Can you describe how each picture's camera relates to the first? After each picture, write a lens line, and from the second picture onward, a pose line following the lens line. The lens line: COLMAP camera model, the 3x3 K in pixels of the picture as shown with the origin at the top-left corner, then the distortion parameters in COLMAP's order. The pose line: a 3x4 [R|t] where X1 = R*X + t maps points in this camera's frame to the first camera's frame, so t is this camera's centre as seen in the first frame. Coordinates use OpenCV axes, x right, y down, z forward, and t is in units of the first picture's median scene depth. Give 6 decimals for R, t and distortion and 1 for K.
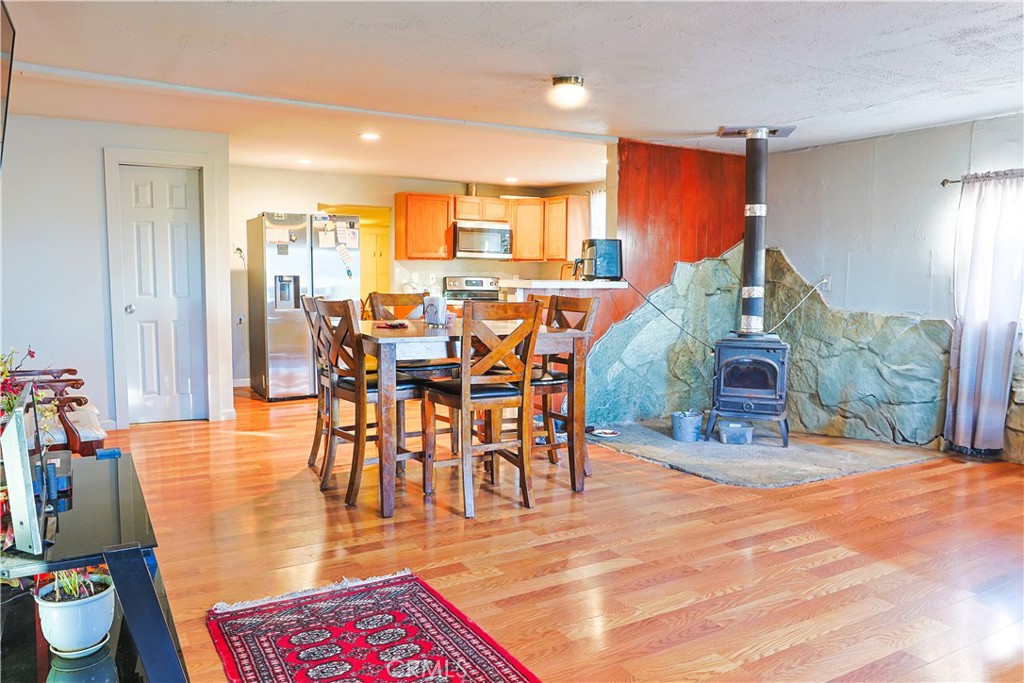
lens RADIAL K [[750.6, 0, 514.8], [0, 750.6, 342.2], [0, 0, 1]] dist [-0.065224, 0.046878]
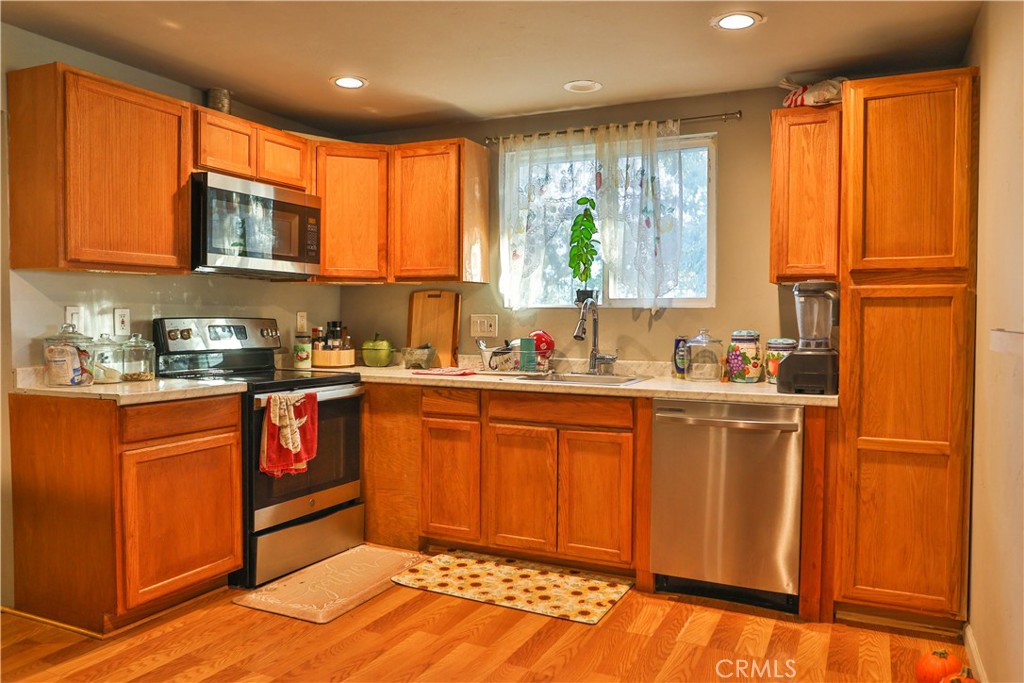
lens RADIAL K [[750.6, 0, 514.8], [0, 750.6, 342.2], [0, 0, 1]] dist [-0.065224, 0.046878]
pose [[0.822469, -0.023536, 0.568322, -0.398350], [0.053377, 0.997928, -0.035918, -0.129750], [-0.566300, 0.059877, 0.822022, 1.476817]]
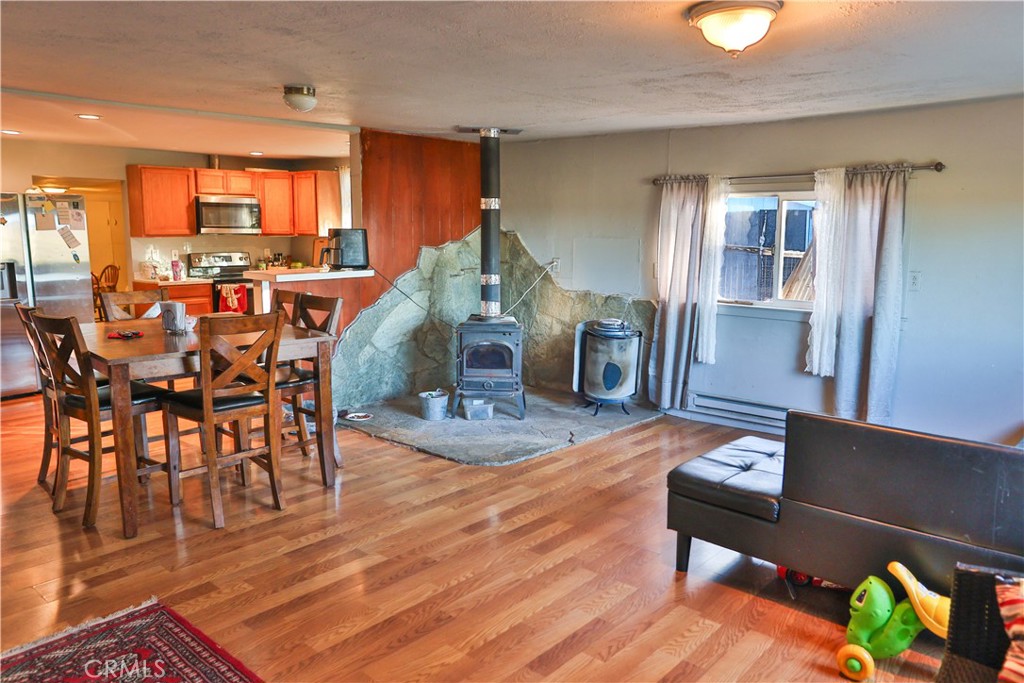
lens RADIAL K [[733.4, 0, 512.0], [0, 733.4, 341.5], [0, 0, 1]] dist [-0.057815, 0.040878]
pose [[0.950749, -0.048302, 0.306174, 0.025287], [0.028568, 0.997234, 0.068611, -0.067422], [-0.308642, -0.056485, 0.949500, -0.039801]]
